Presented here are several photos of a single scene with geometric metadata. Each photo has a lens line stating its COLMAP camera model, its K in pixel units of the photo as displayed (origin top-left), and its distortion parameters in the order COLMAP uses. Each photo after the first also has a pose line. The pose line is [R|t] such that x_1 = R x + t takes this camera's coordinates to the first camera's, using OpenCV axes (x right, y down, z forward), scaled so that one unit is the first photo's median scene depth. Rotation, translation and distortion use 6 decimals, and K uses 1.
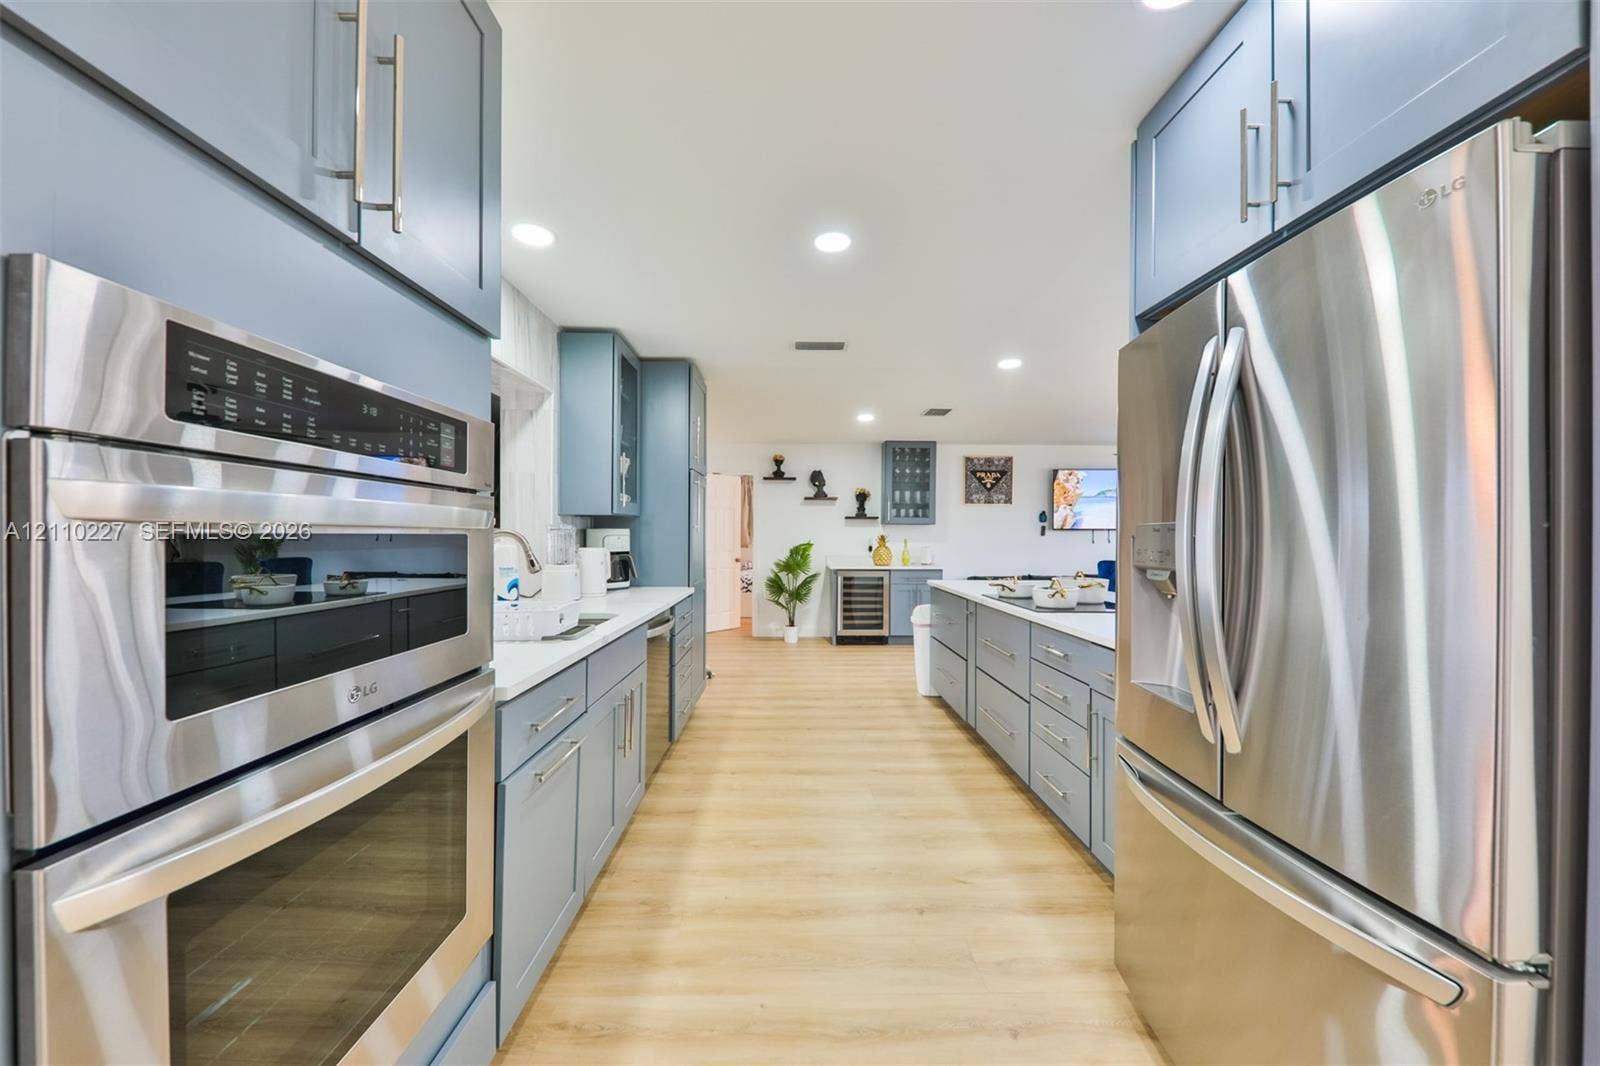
lens RADIAL K [[585.7, 0, 792.6], [0, 585.7, 534.1], [0, 0, 1]] dist [0.000251, -0.003340]
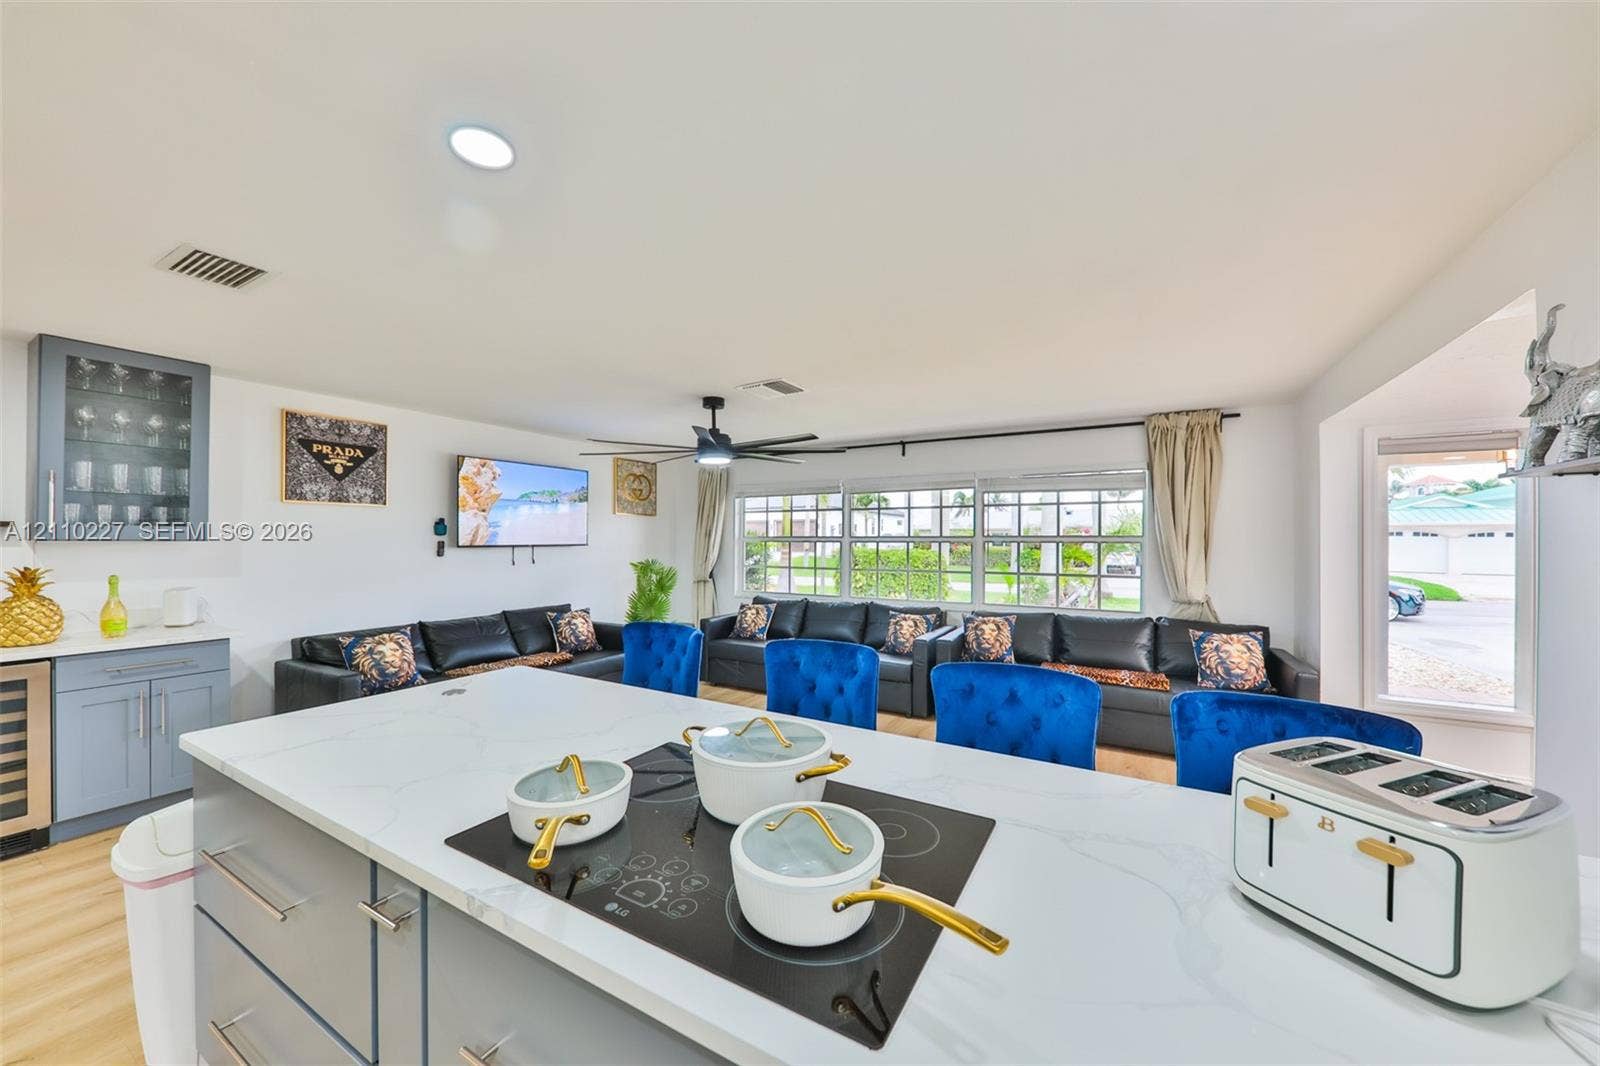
lens RADIAL K [[585.7, 0, 812.0], [0, 585.7, 541.5], [0, 0, 1]] dist [0.000251, -0.003340]
pose [[0.503960, -0.006685, 0.863701, 0.082134], [-0.003817, 0.999943, 0.009966, -0.022503], [-0.863718, -0.008319, 0.503906, 0.340019]]
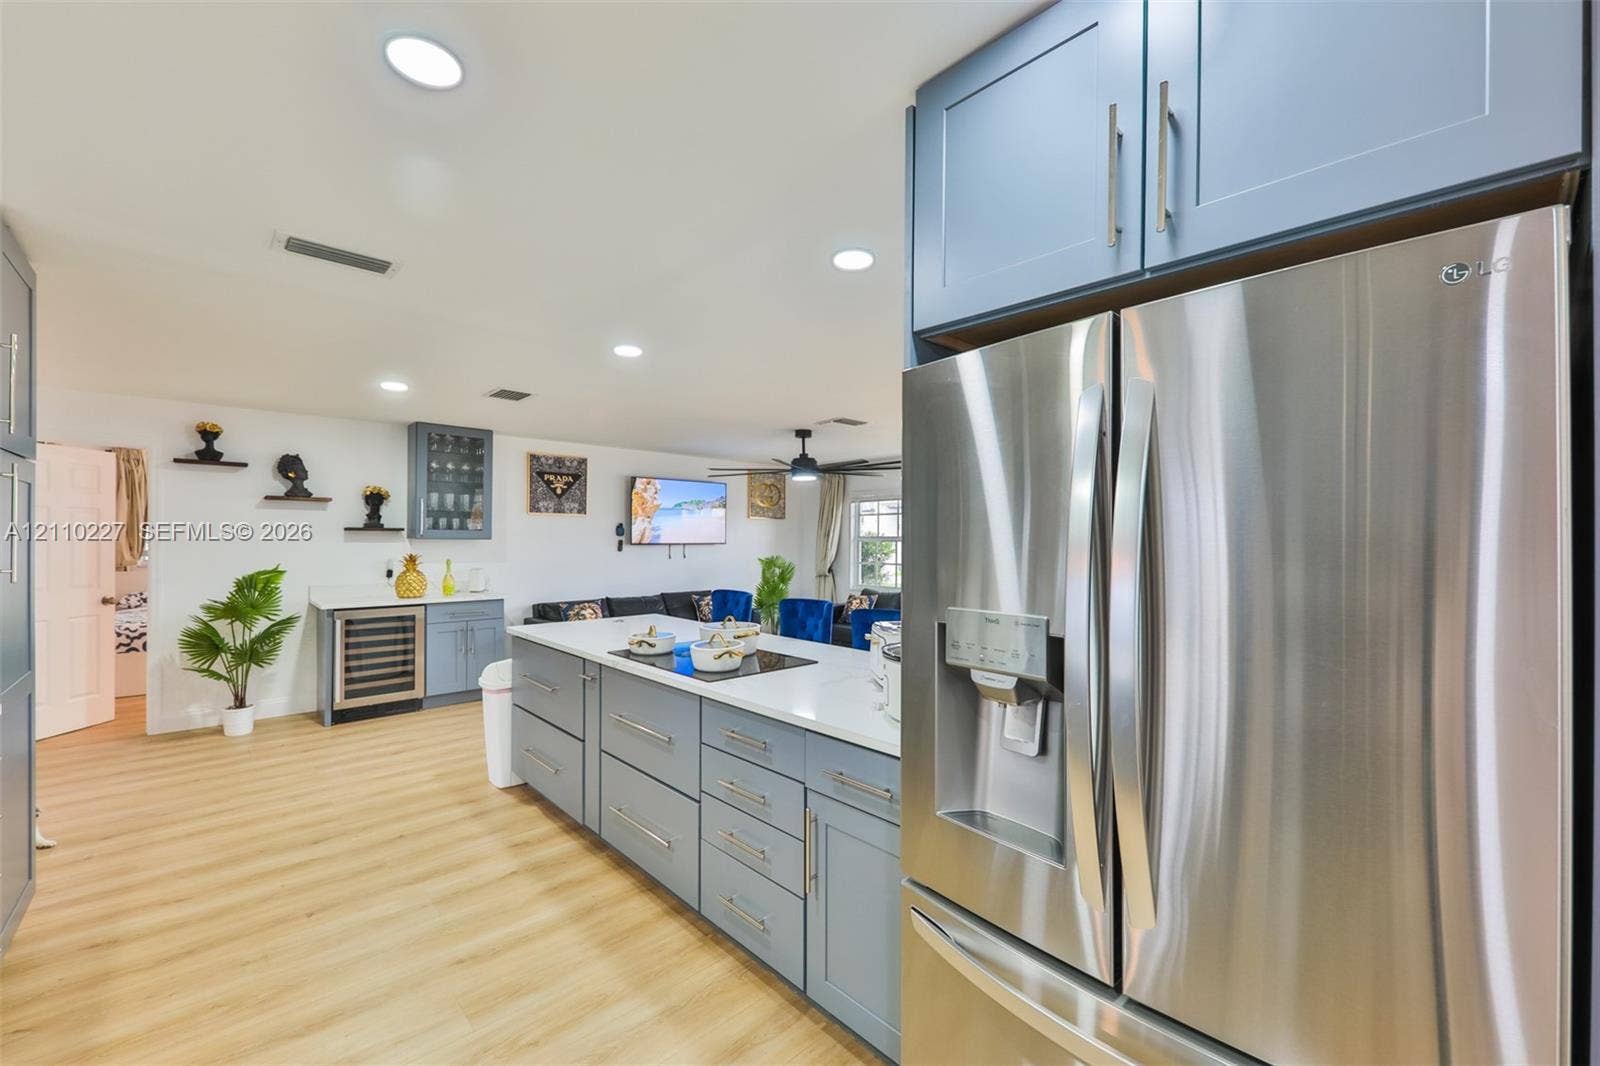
lens RADIAL K [[639.2, 0, 809.3], [0, 639.2, 537.7], [0, 0, 1]] dist [0.000620, -0.001535]
pose [[0.730413, -0.000264, 0.683006, -0.022727], [-0.003032, 0.999989, 0.003629, -0.022878], [-0.682999, -0.004722, 0.730404, 0.108039]]
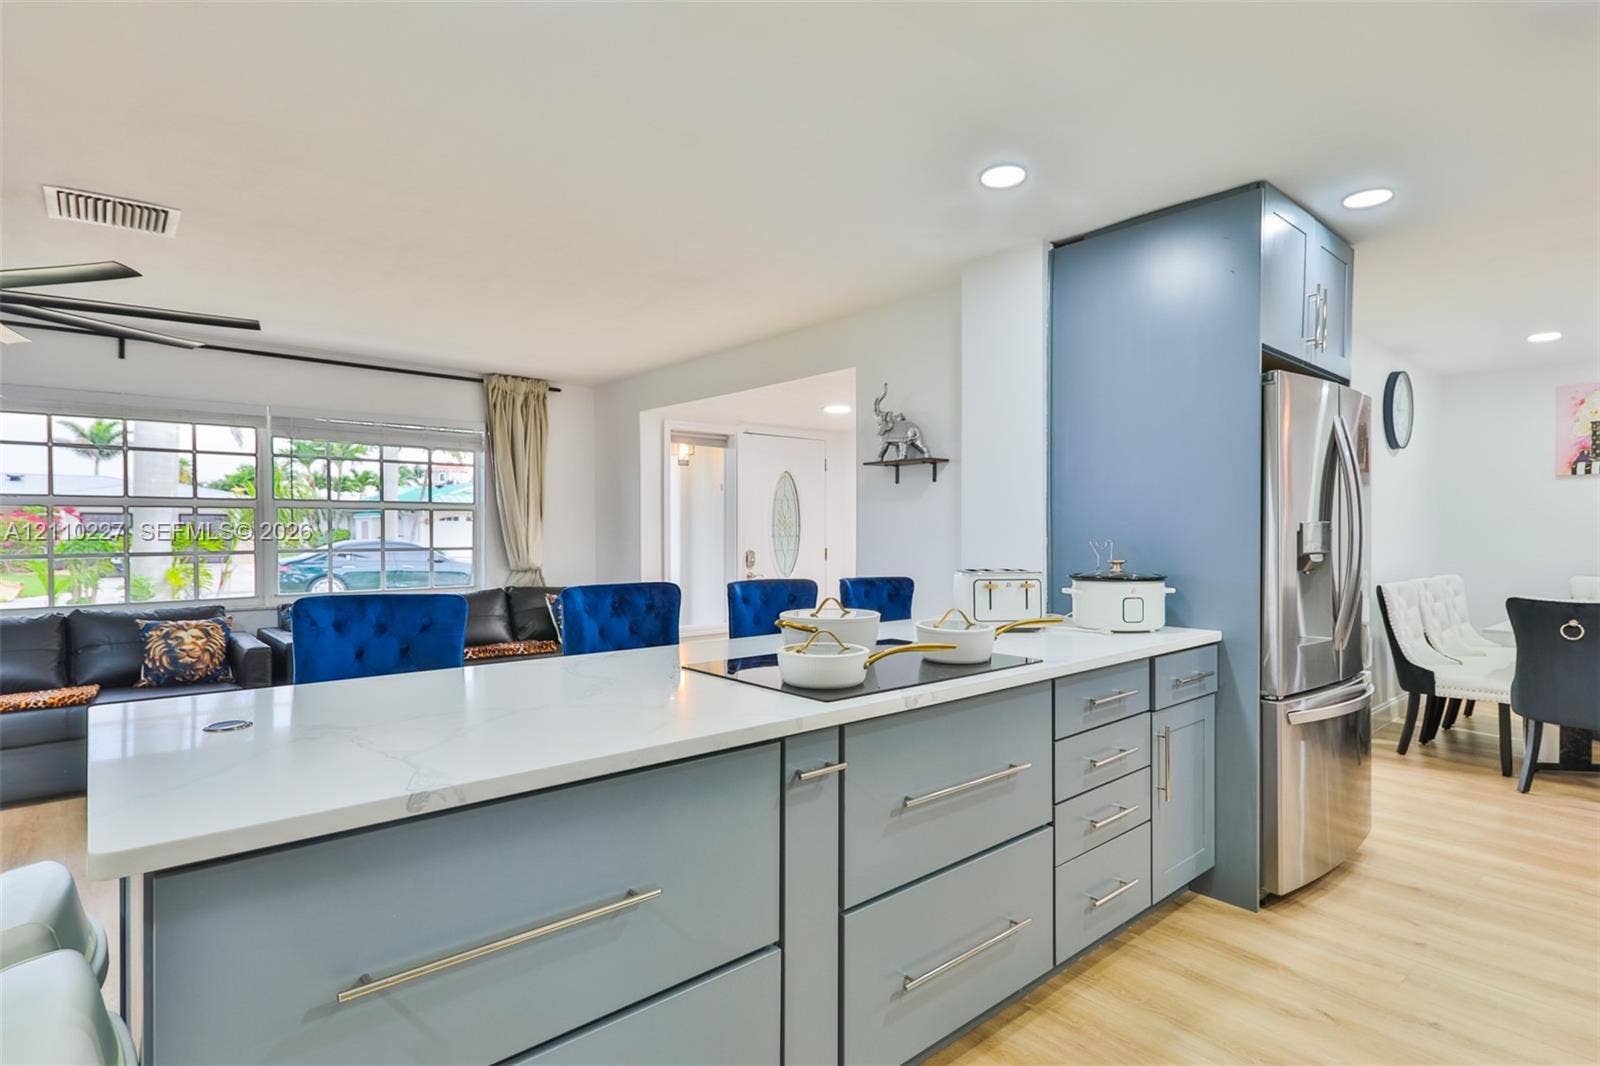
lens RADIAL K [[715.7, 0, 797.1], [0, 715.7, 520.2], [0, 0, 1]] dist [0.000256, 0.000108]
pose [[-0.597690, -0.024306, 0.801359, -0.013004], [-0.022420, 0.999656, 0.013599, -0.022508], [-0.801414, -0.009838, -0.598029, 0.765681]]
